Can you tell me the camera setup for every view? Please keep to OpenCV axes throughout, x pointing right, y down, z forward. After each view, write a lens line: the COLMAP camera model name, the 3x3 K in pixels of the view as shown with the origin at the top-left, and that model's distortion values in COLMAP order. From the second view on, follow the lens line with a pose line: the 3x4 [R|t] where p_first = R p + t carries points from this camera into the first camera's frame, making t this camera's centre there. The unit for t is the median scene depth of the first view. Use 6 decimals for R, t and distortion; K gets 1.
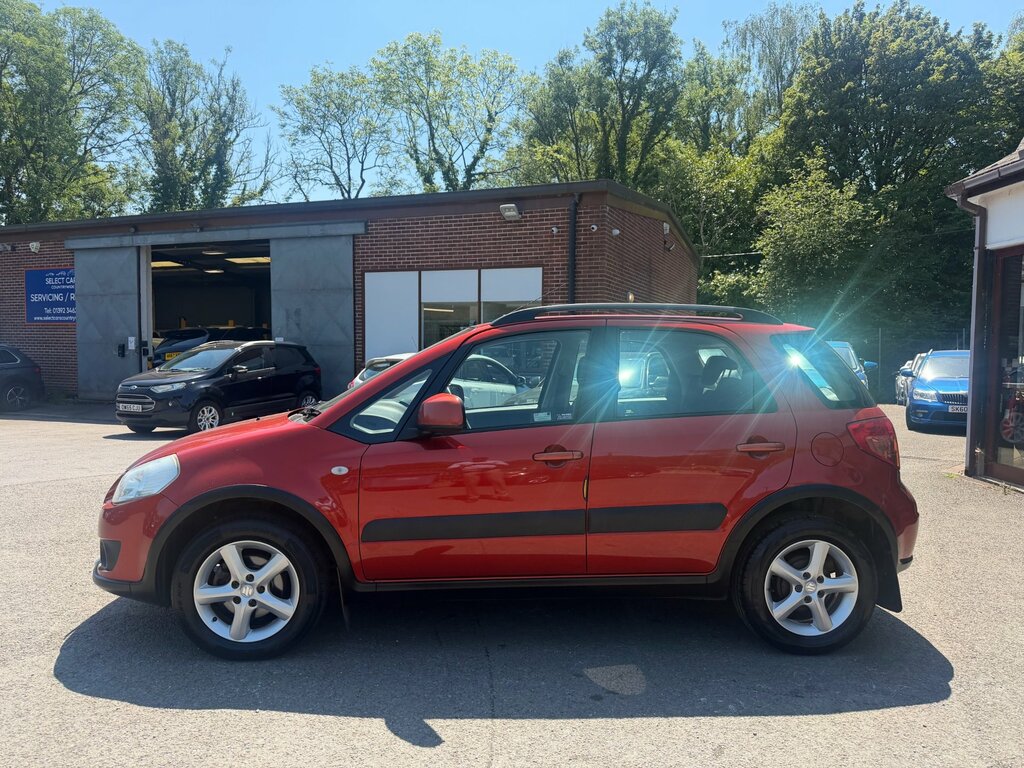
lens RADIAL K [[720.6, 0, 512.0], [0, 720.6, 384.0], [0, 0, 1]] dist [0.026927, -0.032664]
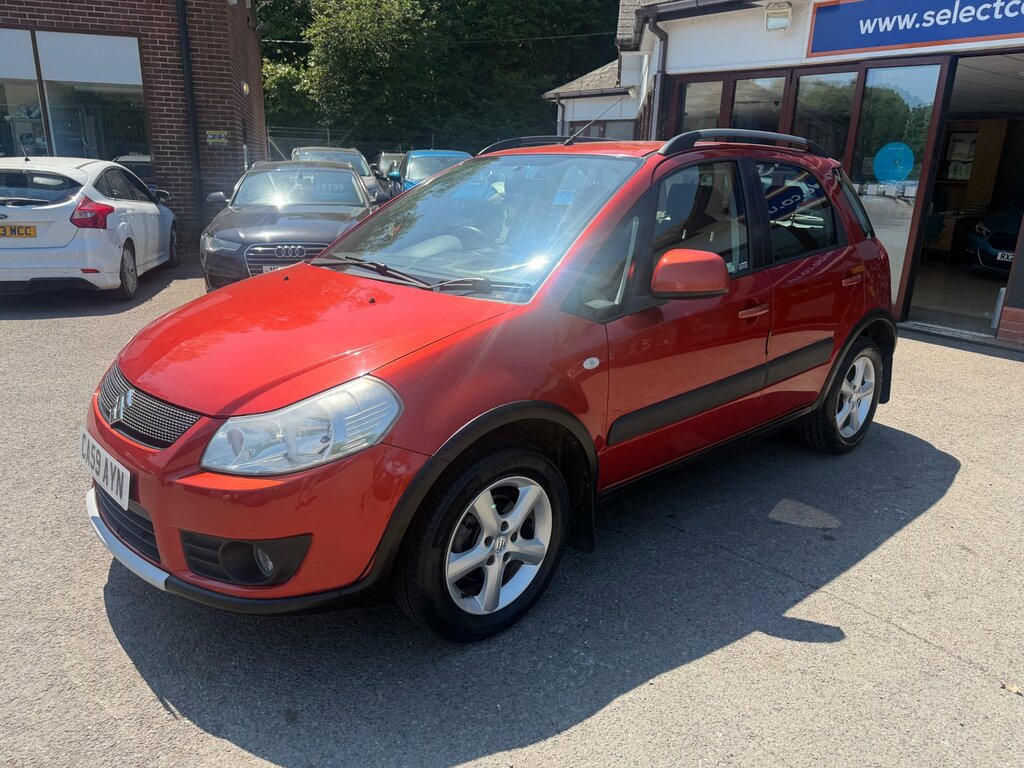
lens RADIAL K [[720.6, 0, 512.0], [0, 720.6, 384.0], [0, 0, 1]] dist [0.026927, -0.032664]
pose [[0.789542, -0.166835, 0.590584, -0.162800], [0.005203, 0.964124, 0.265401, -0.011363], [-0.613674, -0.206473, 0.762084, 0.106216]]
